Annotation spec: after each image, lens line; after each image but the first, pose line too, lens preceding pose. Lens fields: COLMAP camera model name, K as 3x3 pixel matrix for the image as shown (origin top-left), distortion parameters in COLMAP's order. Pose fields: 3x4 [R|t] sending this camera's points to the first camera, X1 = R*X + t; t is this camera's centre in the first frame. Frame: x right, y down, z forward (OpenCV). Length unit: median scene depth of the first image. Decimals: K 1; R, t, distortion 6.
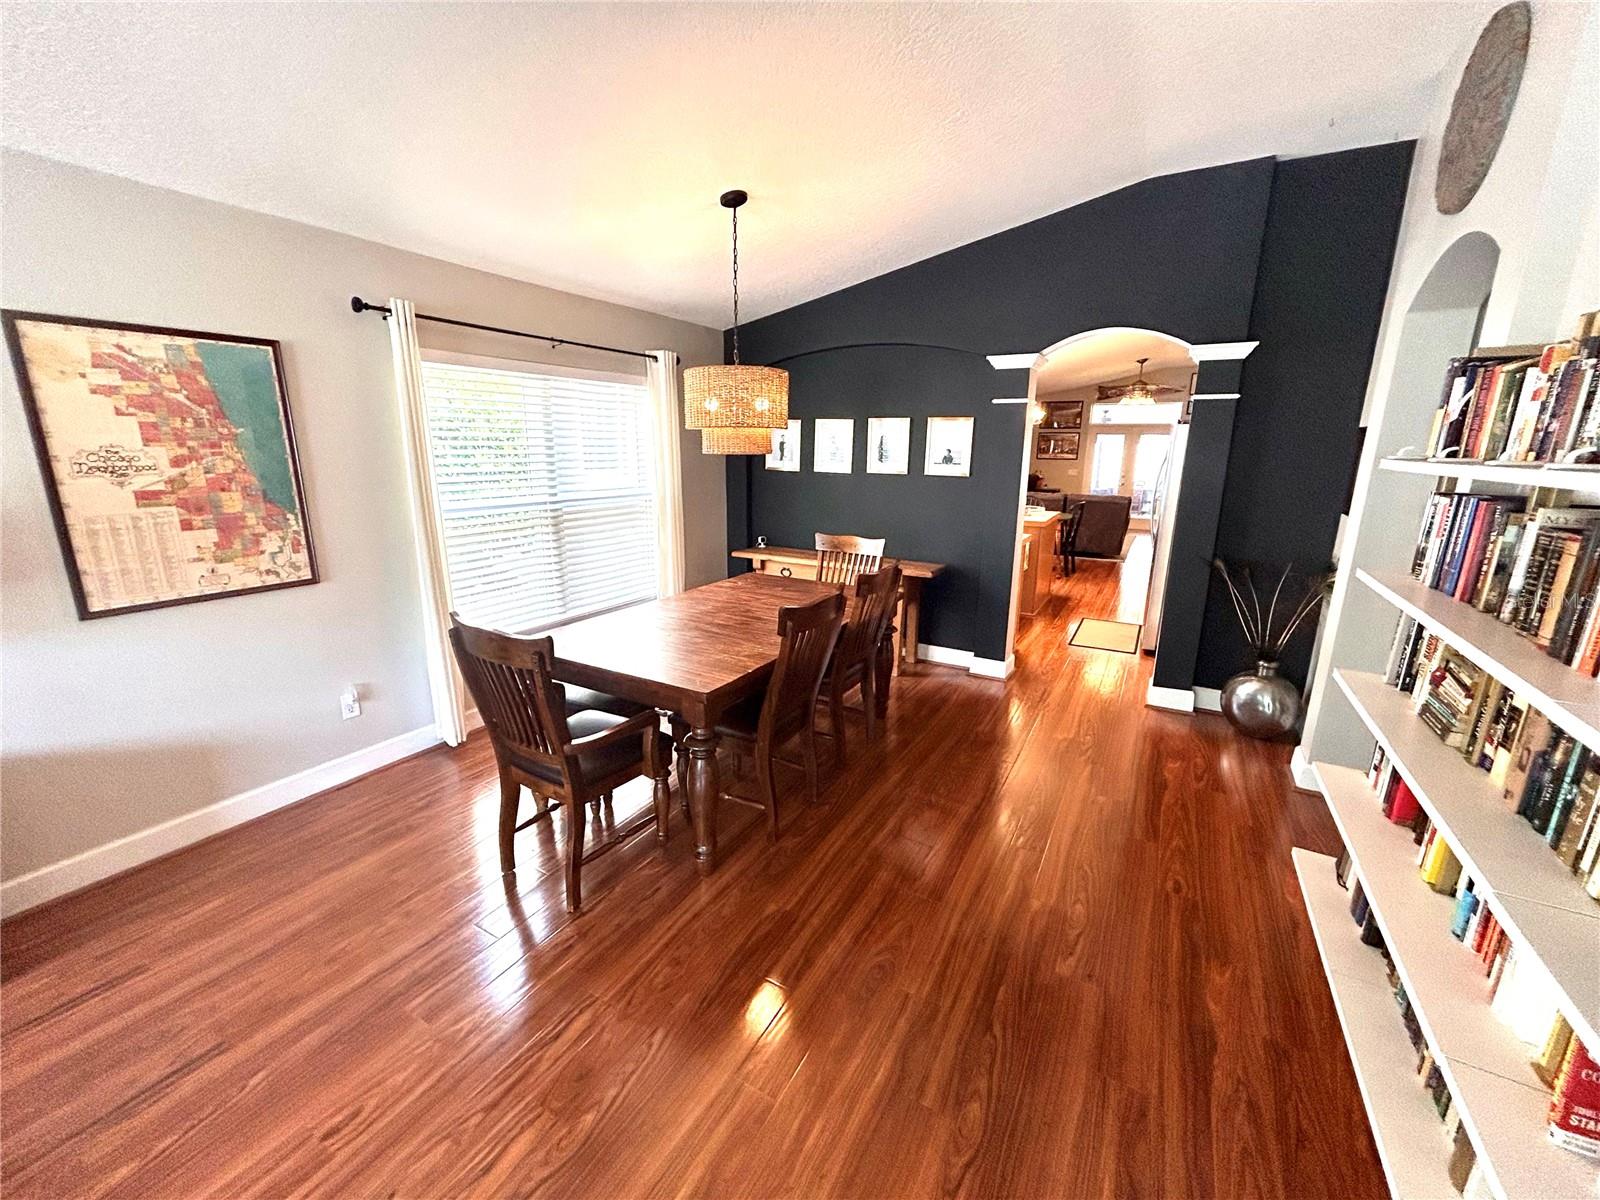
lens RADIAL K [[645.0, 0, 796.1], [0, 645.0, 600.1], [0, 0, 1]] dist [0.001020, 0.000723]
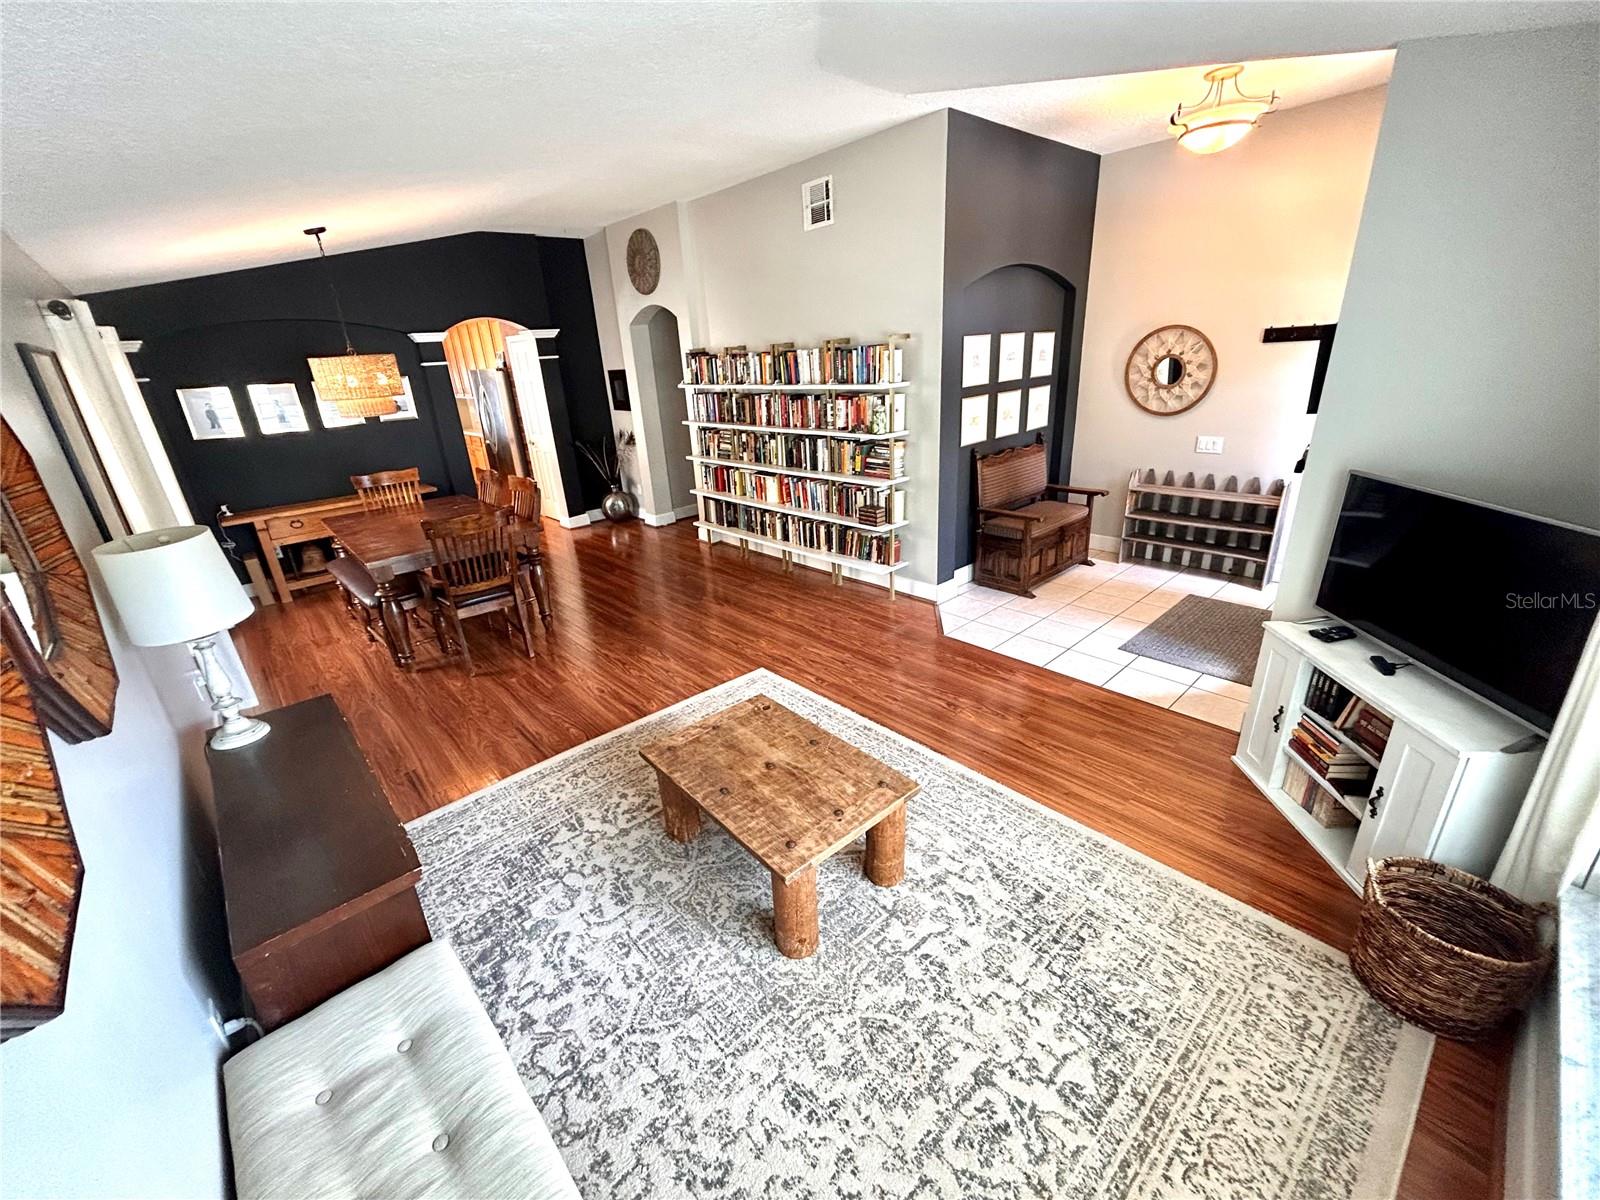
lens RADIAL K [[646.9, 0, 800.0], [0, 646.9, 600.0], [0, 0, 1]] dist [-0.002436, -0.000240]
pose [[0.298852, -0.370230, 0.879555, -1.426459], [0.280129, 0.915107, 0.290013, -0.003980], [-0.912258, 0.159718, 0.377193, -0.386657]]
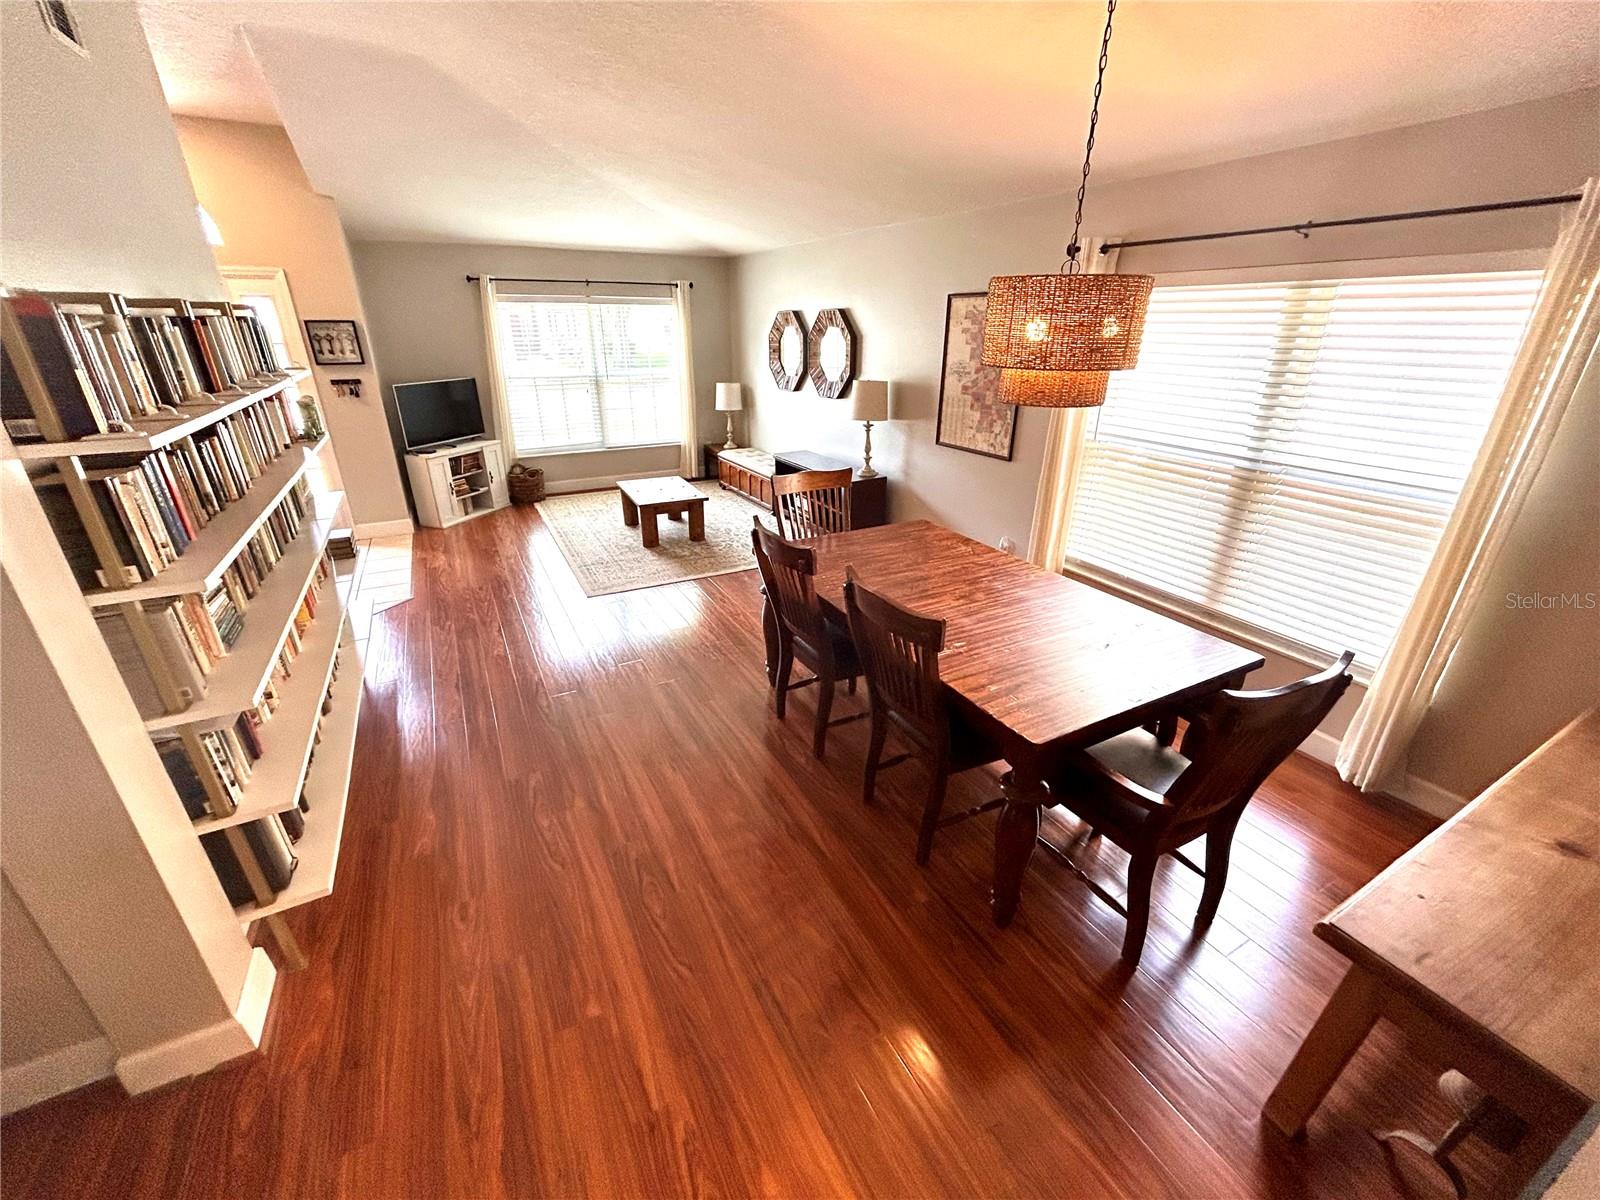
lens RADIAL K [[645.0, 0, 796.1], [0, 645.0, 600.1], [0, 0, 1]] dist [0.001020, 0.000723]
pose [[-0.529663, 0.325335, -0.783335, 0.801883], [-0.208990, 0.844991, 0.492254, -0.397663], [0.822058, 0.424438, -0.379569, 1.351554]]
